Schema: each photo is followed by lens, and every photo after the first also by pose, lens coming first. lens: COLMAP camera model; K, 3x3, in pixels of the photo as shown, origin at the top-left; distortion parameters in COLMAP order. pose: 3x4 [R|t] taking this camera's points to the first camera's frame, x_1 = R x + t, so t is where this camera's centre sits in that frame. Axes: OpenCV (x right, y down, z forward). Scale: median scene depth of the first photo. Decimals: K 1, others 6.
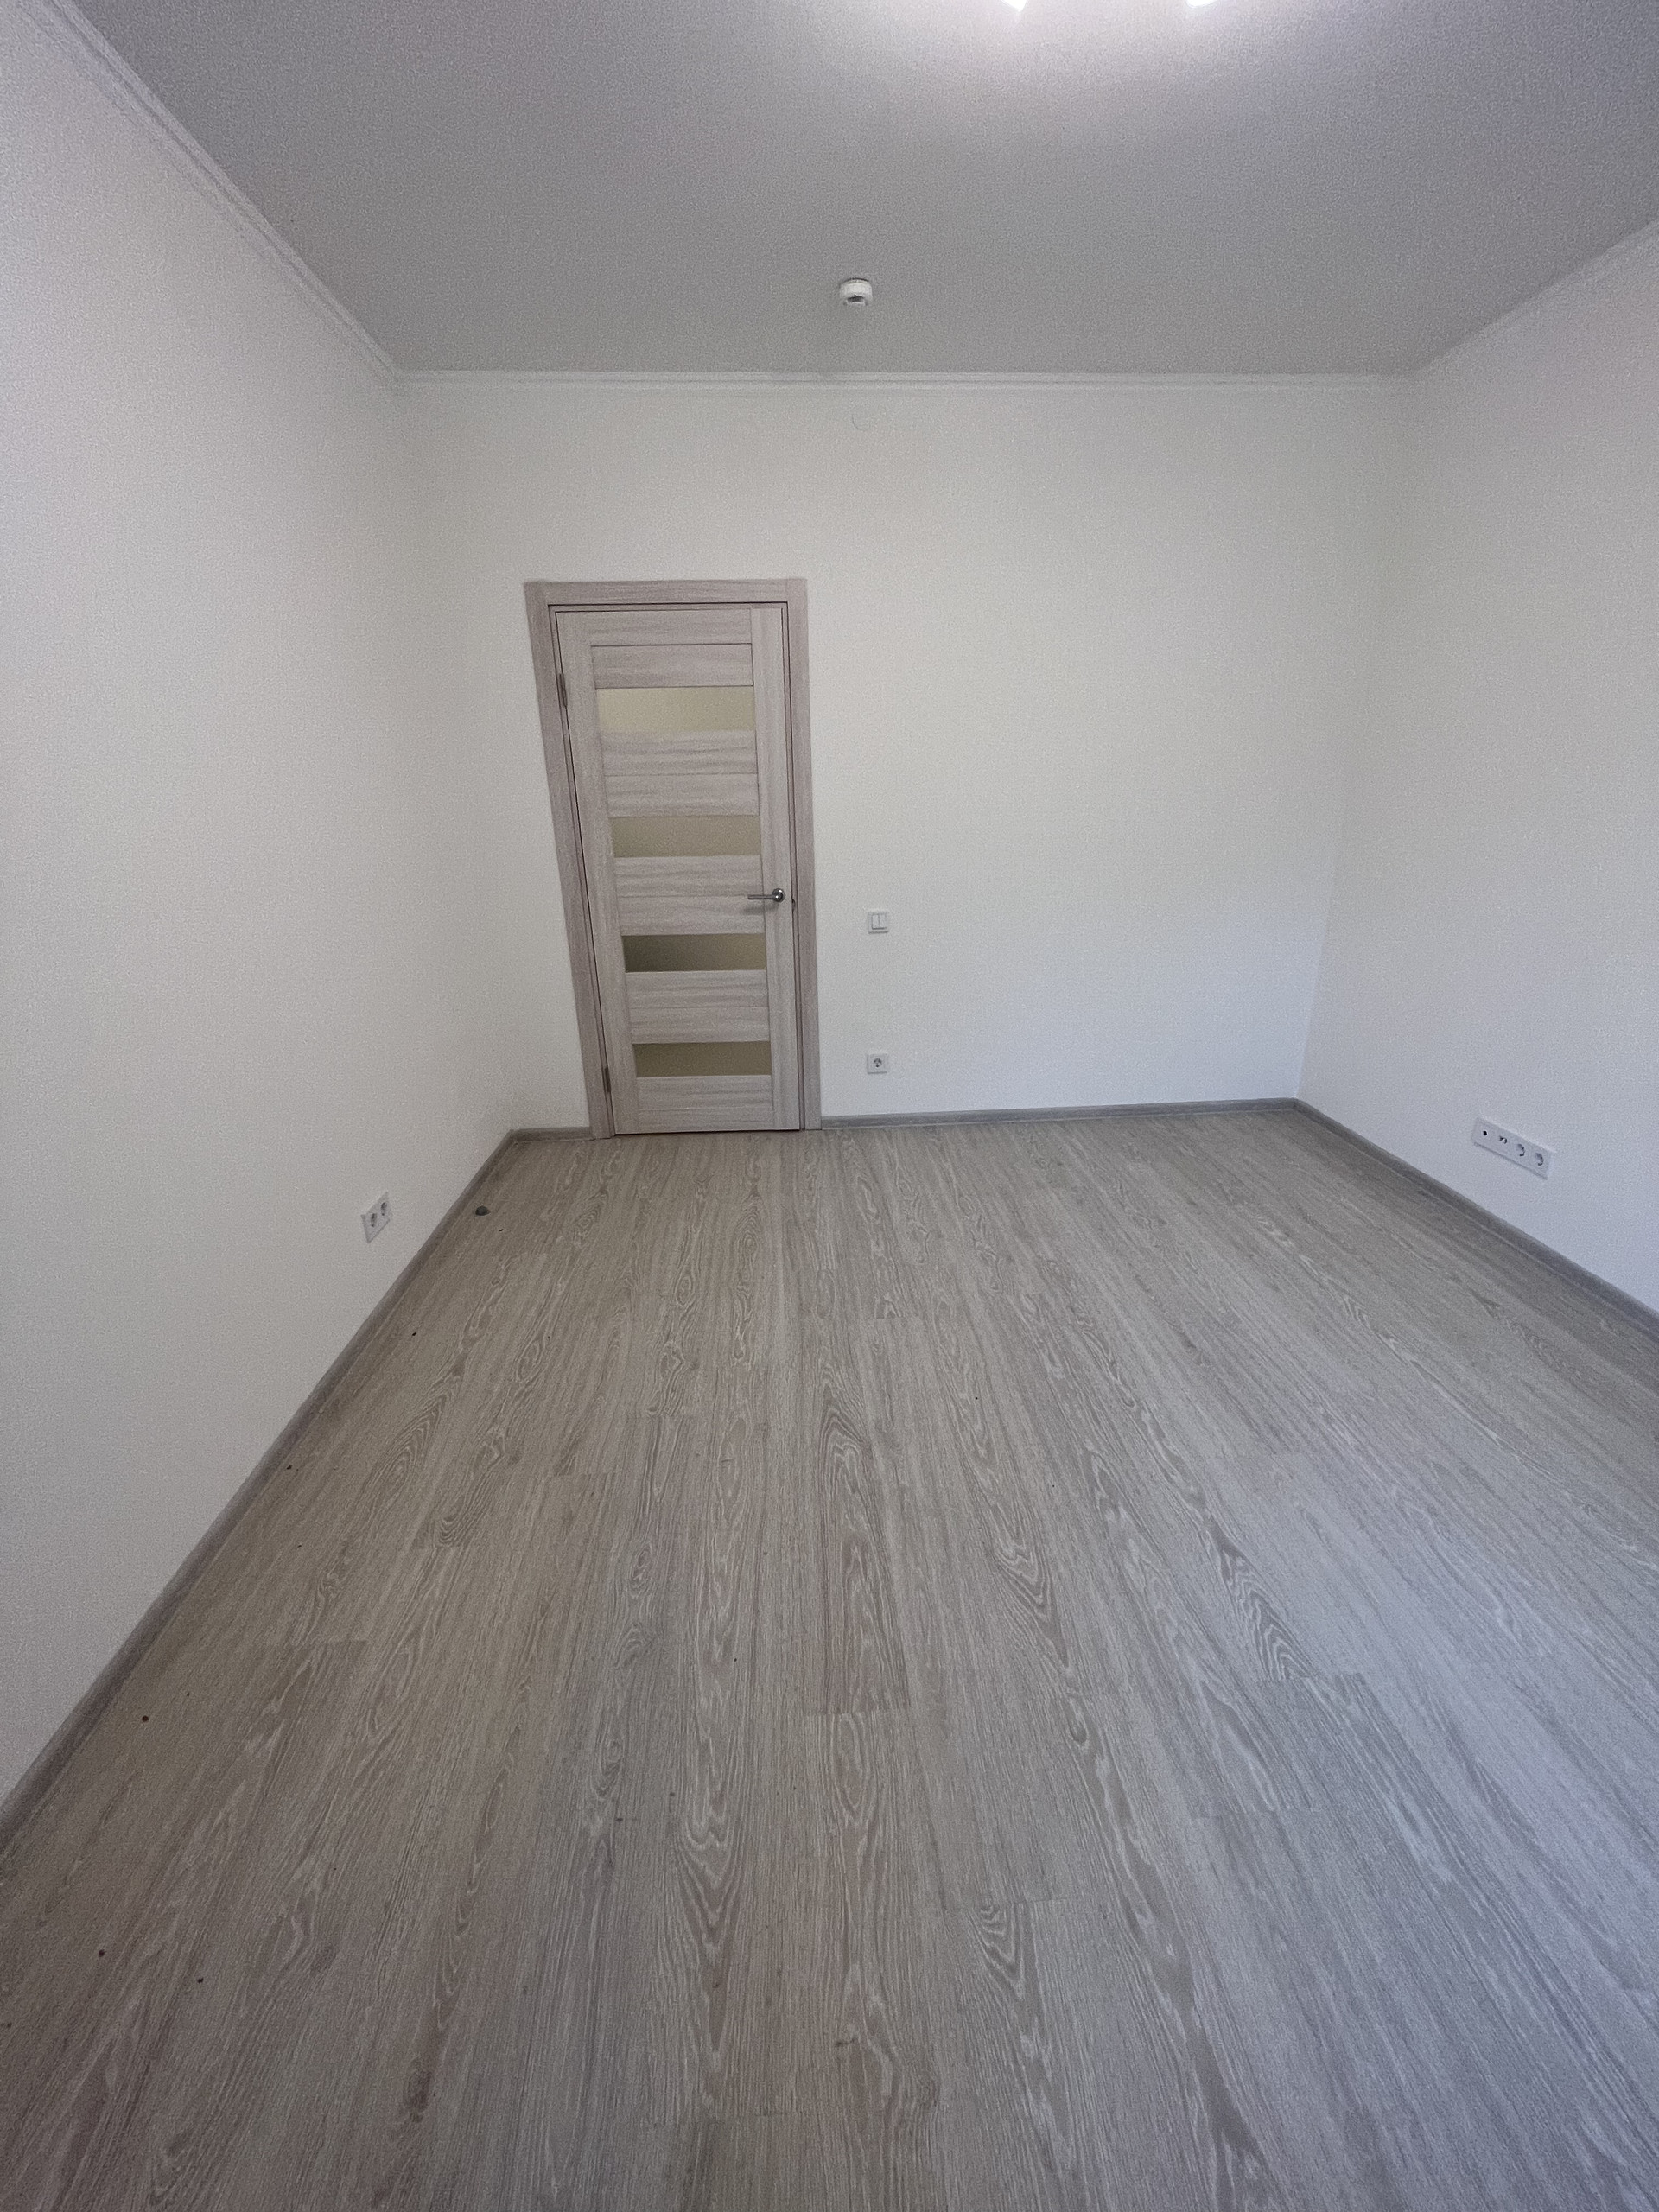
lens RADIAL K [[879.8, 0, 834.7], [0, 879.8, 1099.8], [0, 0, 1]] dist [-0.002181, 0.000722]
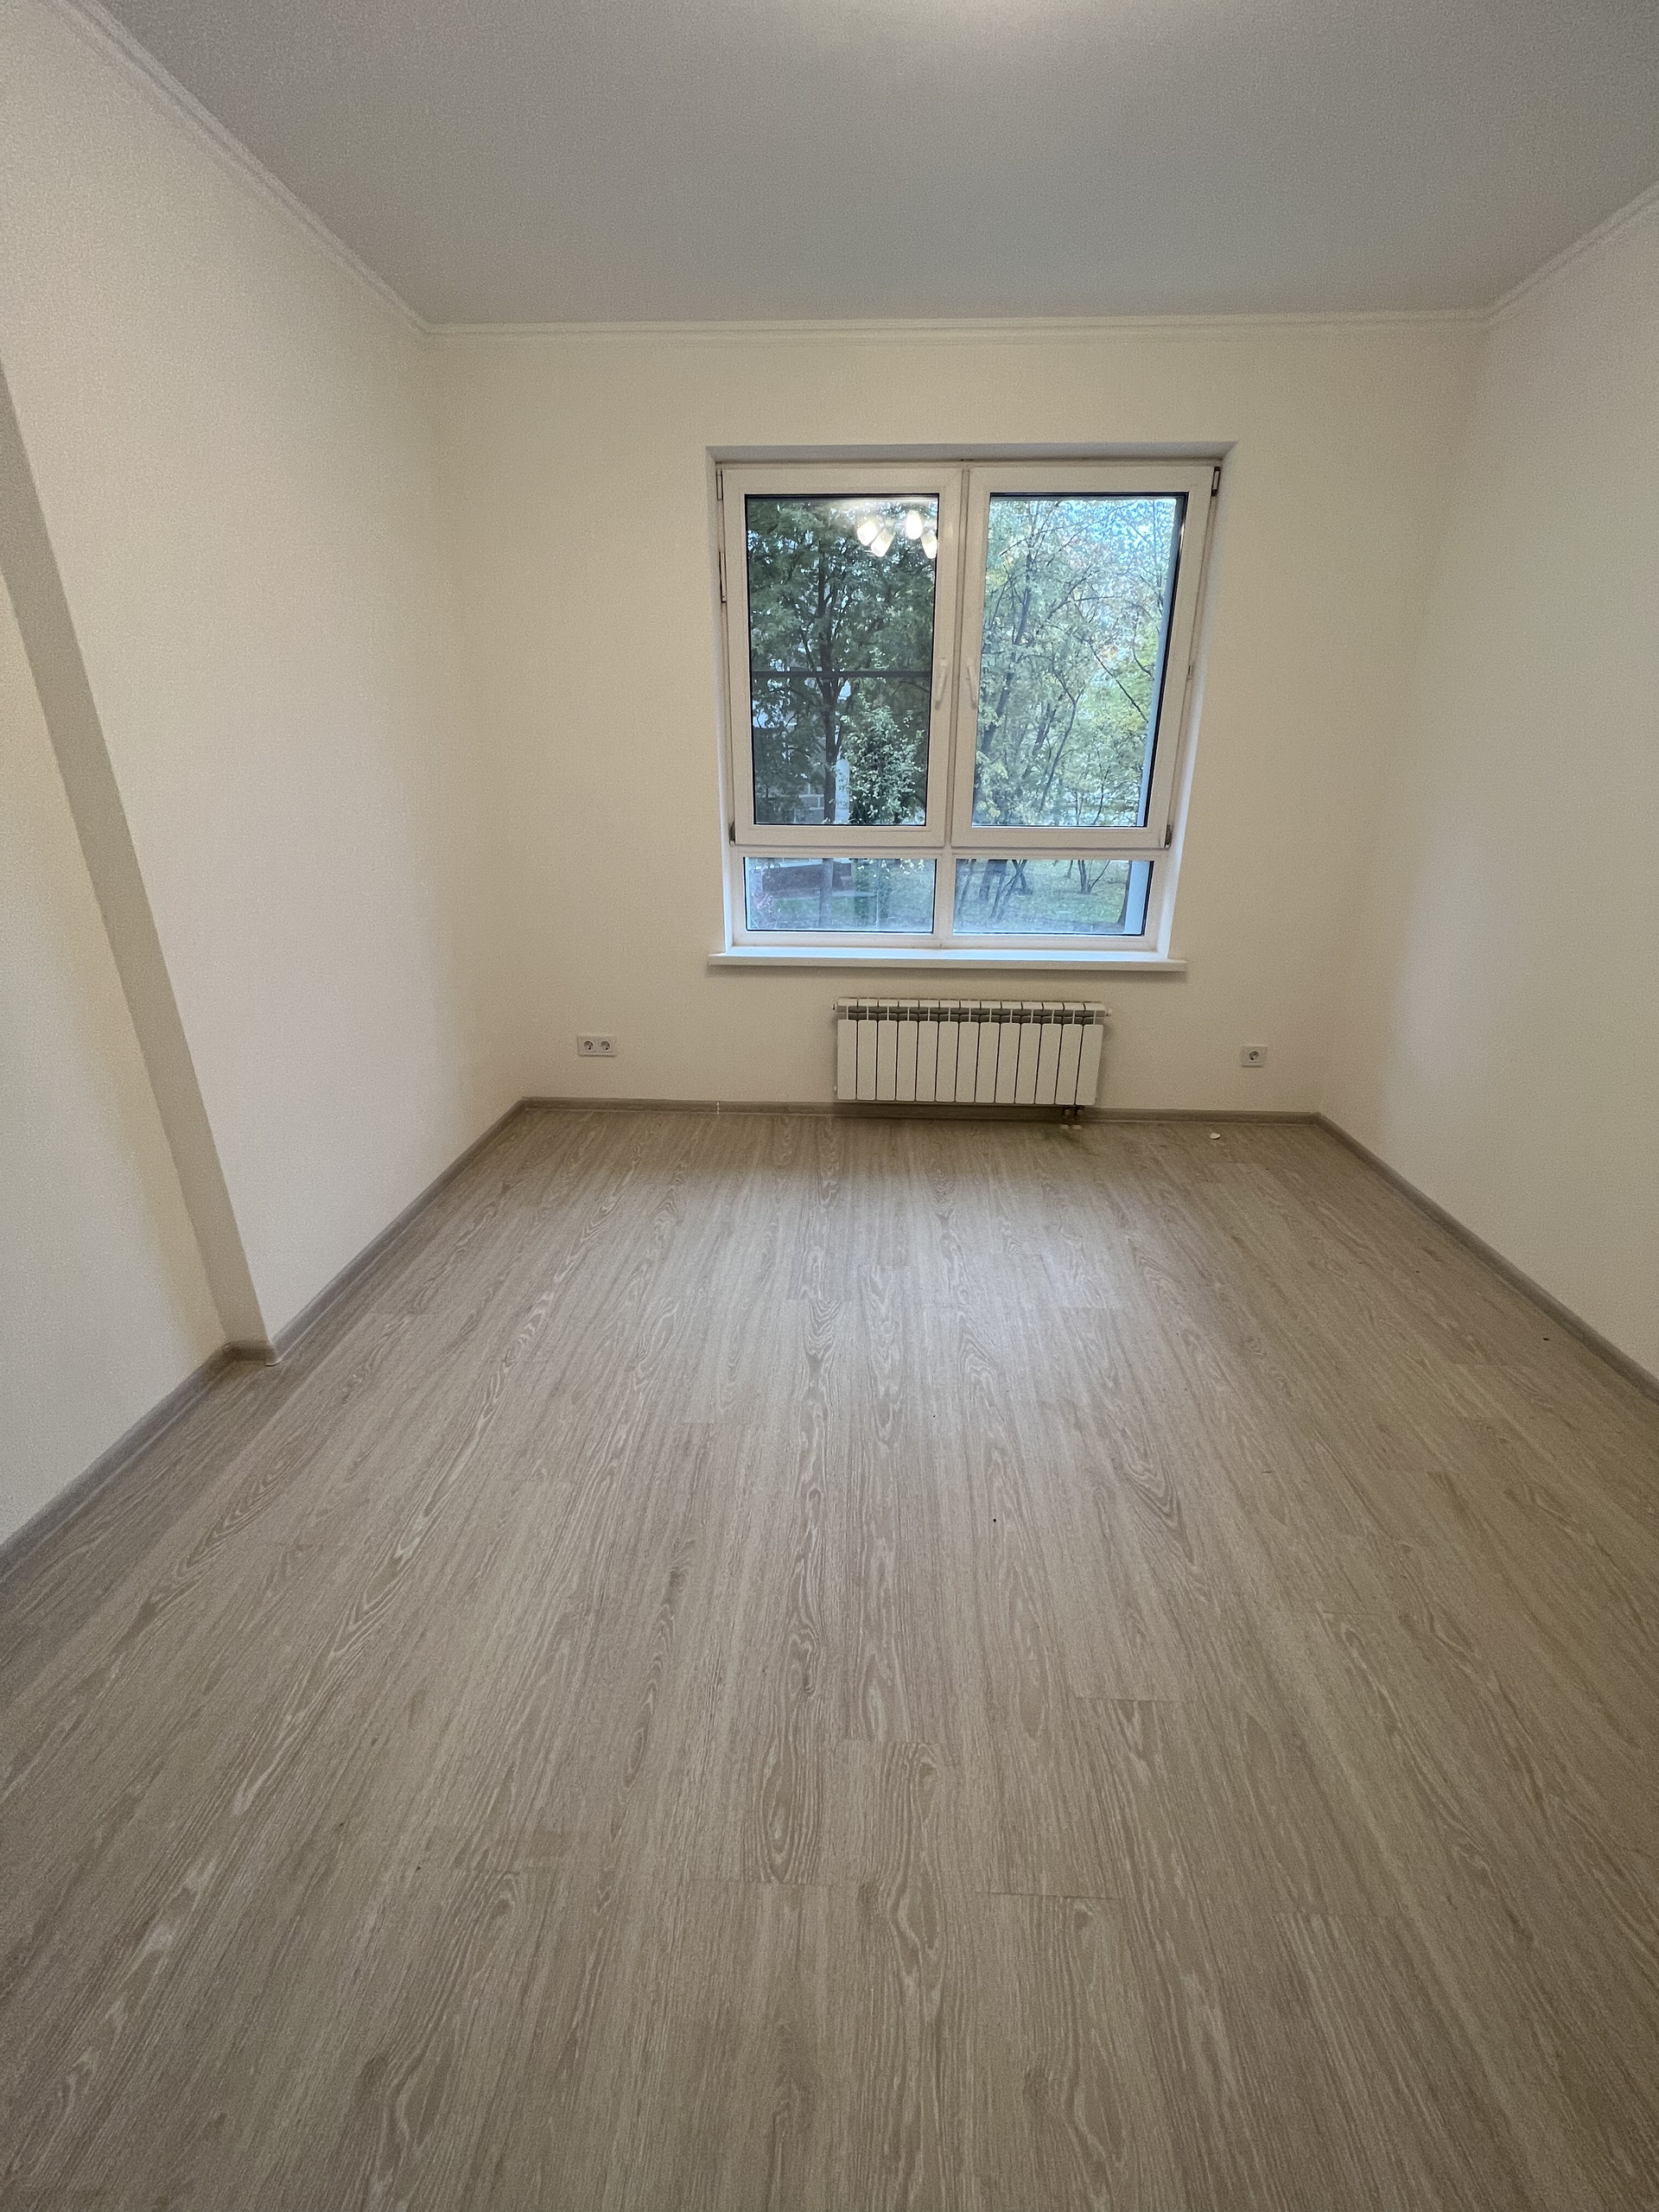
lens RADIAL K [[884.2, 0, 832.9], [0, 884.2, 1097.7], [0, 0, 1]] dist [-0.000899, -0.000448]
pose [[-0.993768, -0.024656, 0.108705, 0.230025], [0.052262, 0.758330, 0.649772, -0.498017], [-0.098455, 0.651404, -0.752316, 1.372267]]
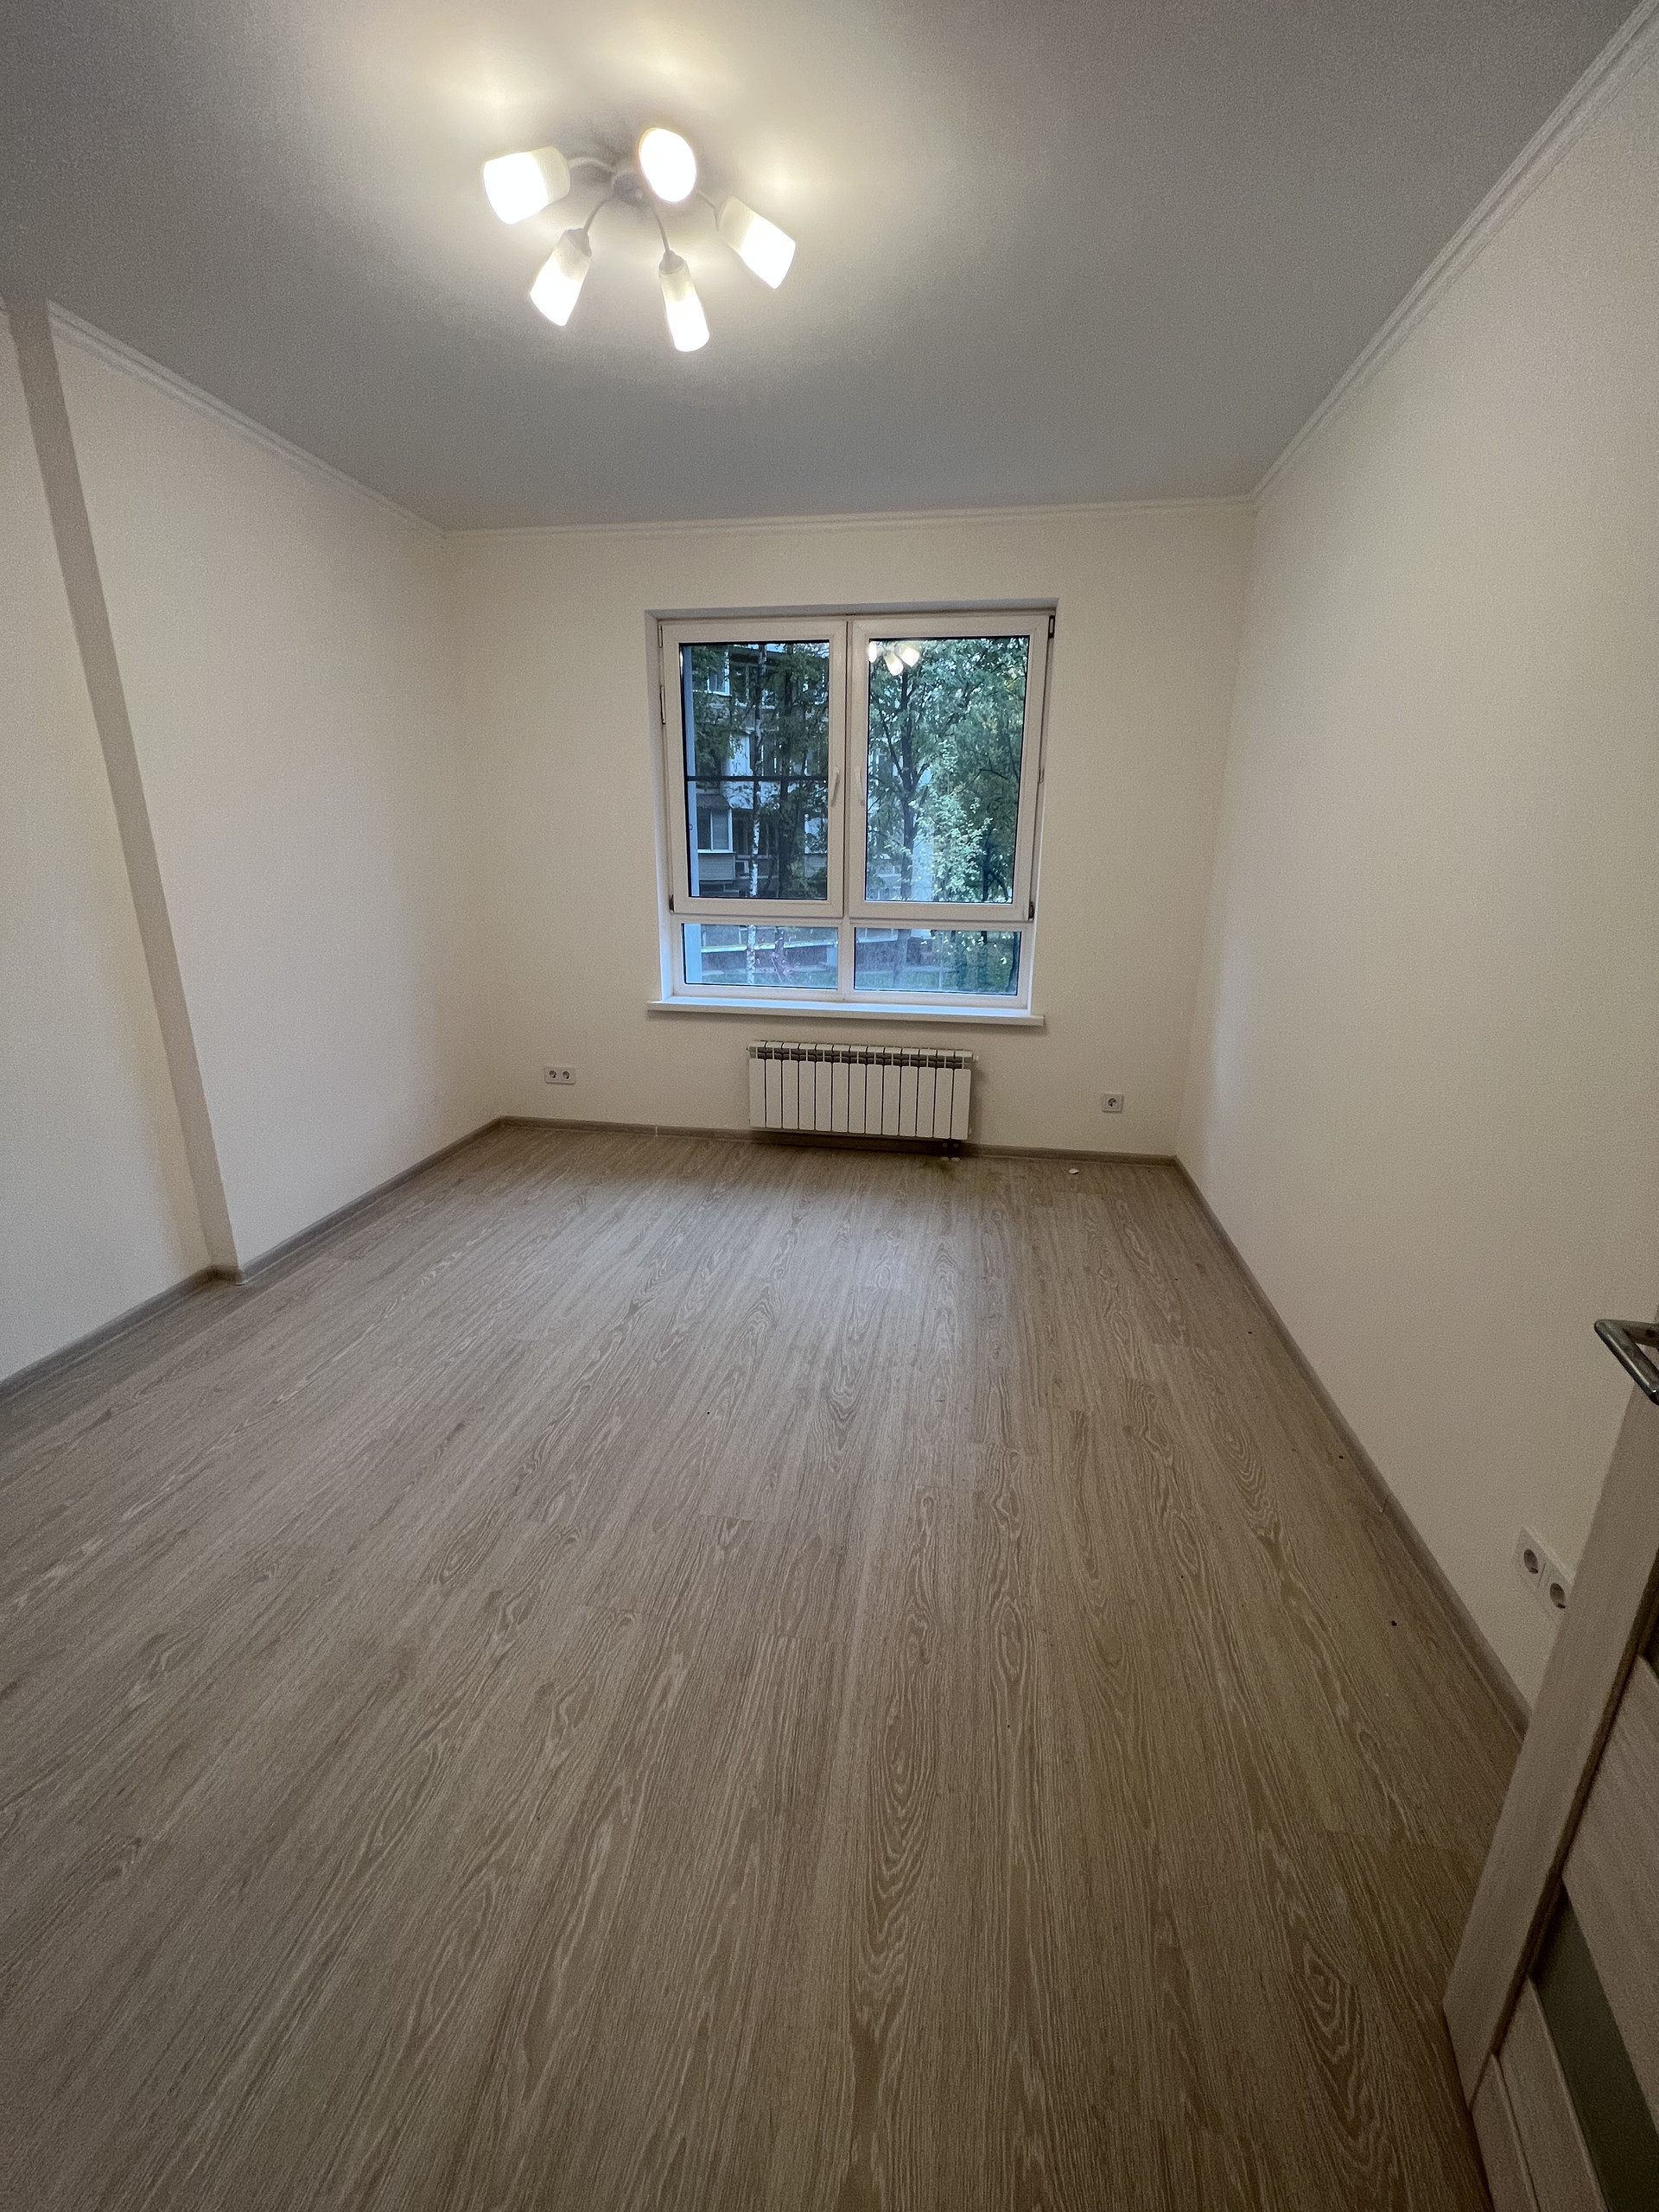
lens RADIAL K [[884.2, 0, 832.9], [0, 884.2, 1097.7], [0, 0, 1]] dist [-0.000899, -0.000448]
pose [[-0.975028, -0.051945, 0.215923, -0.199322], [0.084711, 0.811764, 0.577810, -0.581818], [-0.205292, 0.581671, -0.787092, 1.589334]]
